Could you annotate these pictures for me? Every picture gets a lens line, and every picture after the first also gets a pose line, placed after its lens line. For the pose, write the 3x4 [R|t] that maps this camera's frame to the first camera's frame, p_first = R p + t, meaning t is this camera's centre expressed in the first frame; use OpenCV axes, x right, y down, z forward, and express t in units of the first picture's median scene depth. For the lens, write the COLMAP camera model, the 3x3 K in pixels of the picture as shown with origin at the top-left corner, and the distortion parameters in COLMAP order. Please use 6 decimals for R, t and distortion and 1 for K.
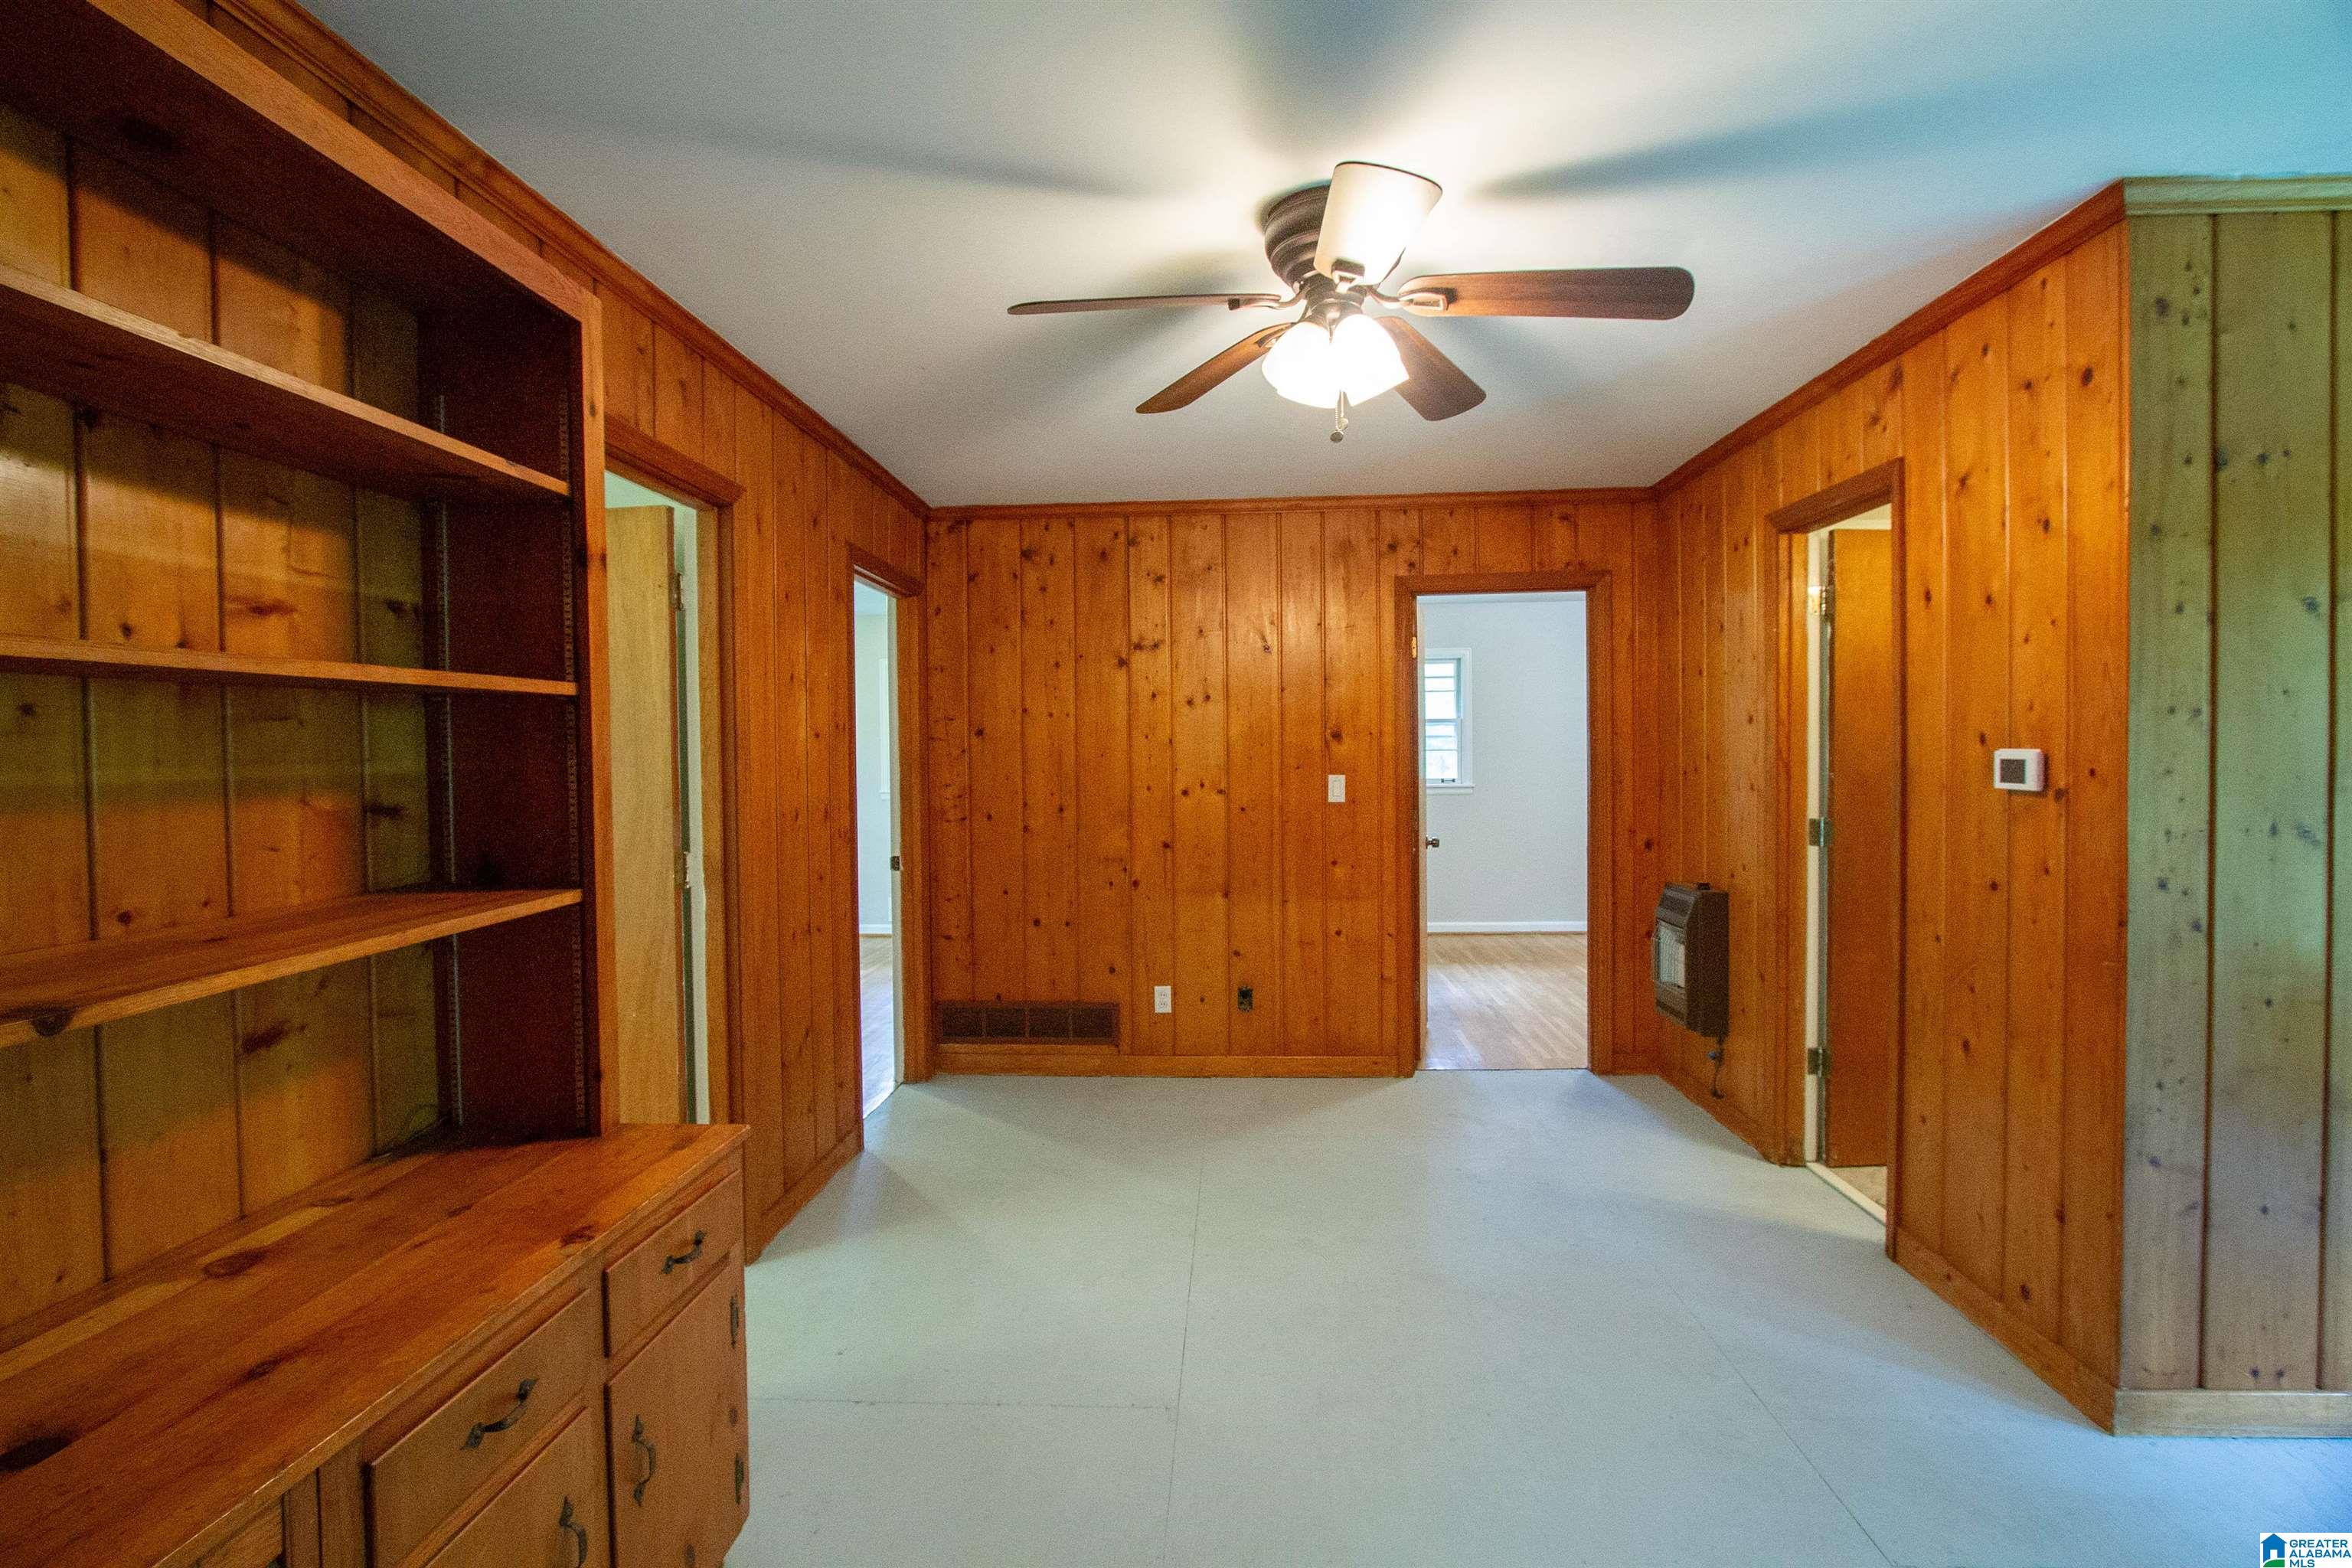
lens RADIAL K [[1097.9, 0, 1184.0], [0, 1097.9, 776.6], [0, 0, 1]] dist [-0.000712, 0.000242]
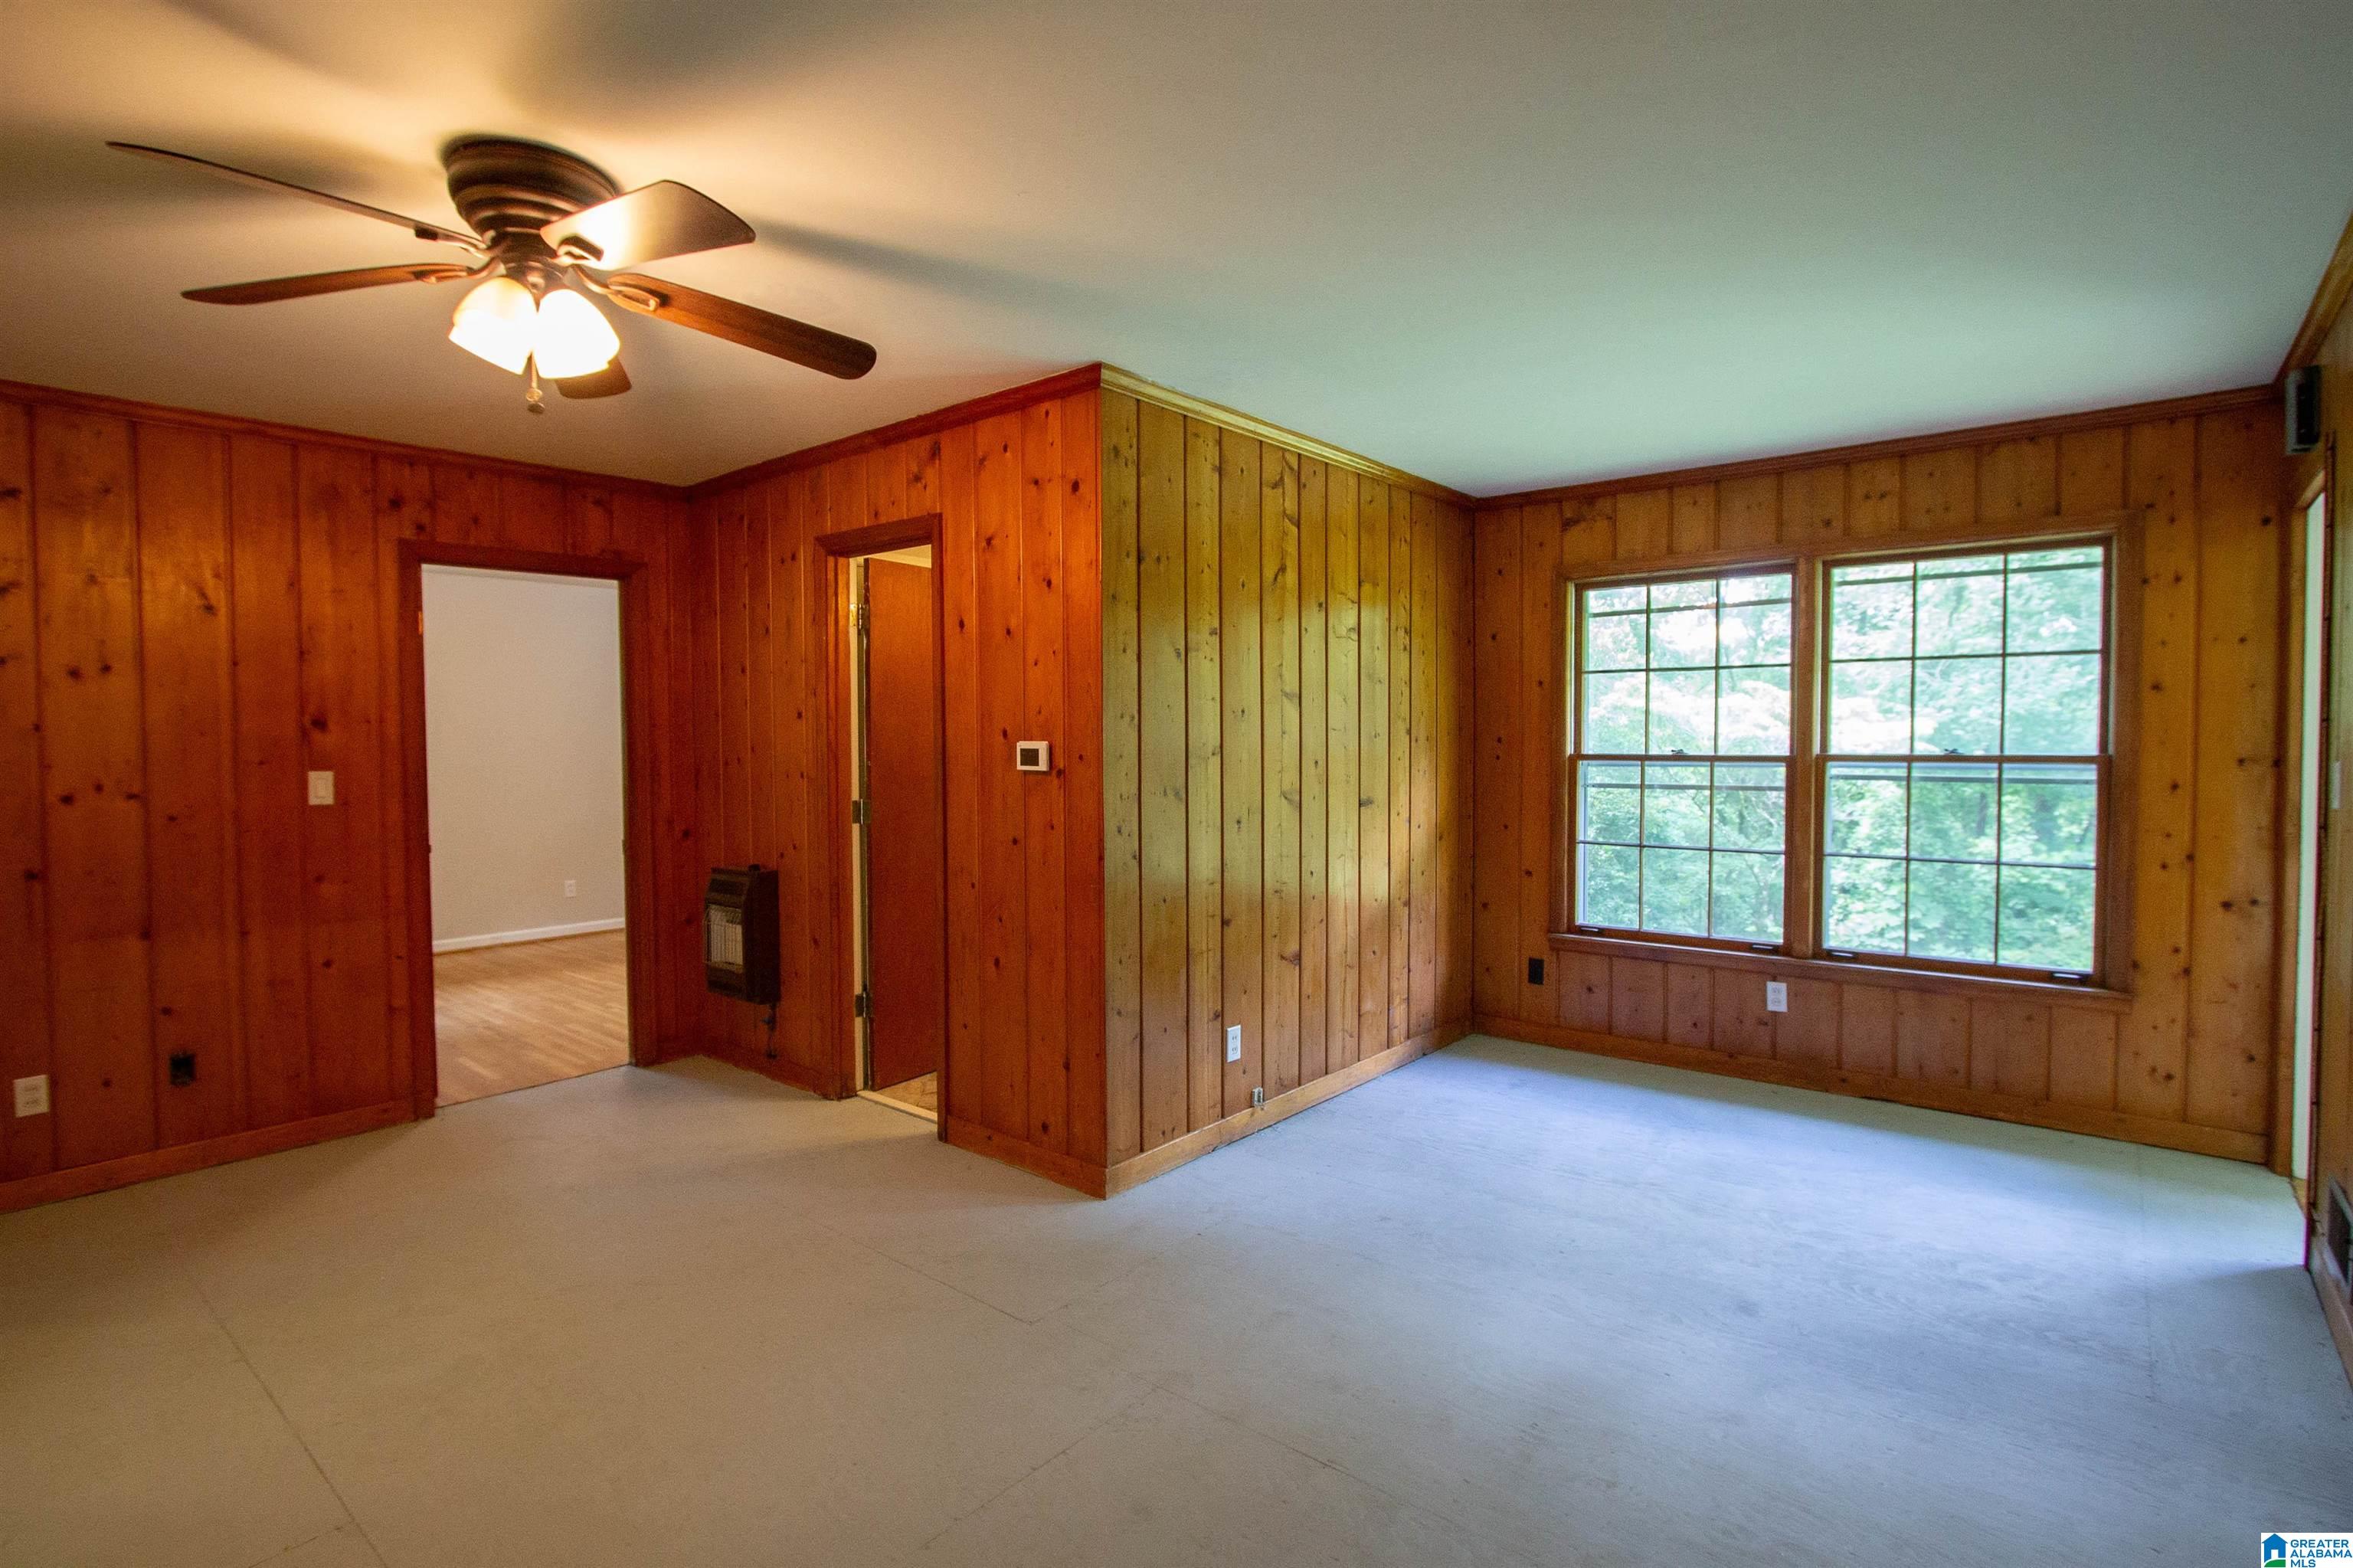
lens RADIAL K [[1098.4, 0, 1178.4], [0, 1098.4, 773.5], [0, 0, 1]] dist [-0.000712, 0.000242]
pose [[0.629633, -0.017866, 0.776687, -0.126087], [0.016035, 0.999821, 0.010000, 0.002858], [-0.776727, 0.006158, 0.629807, -0.013462]]
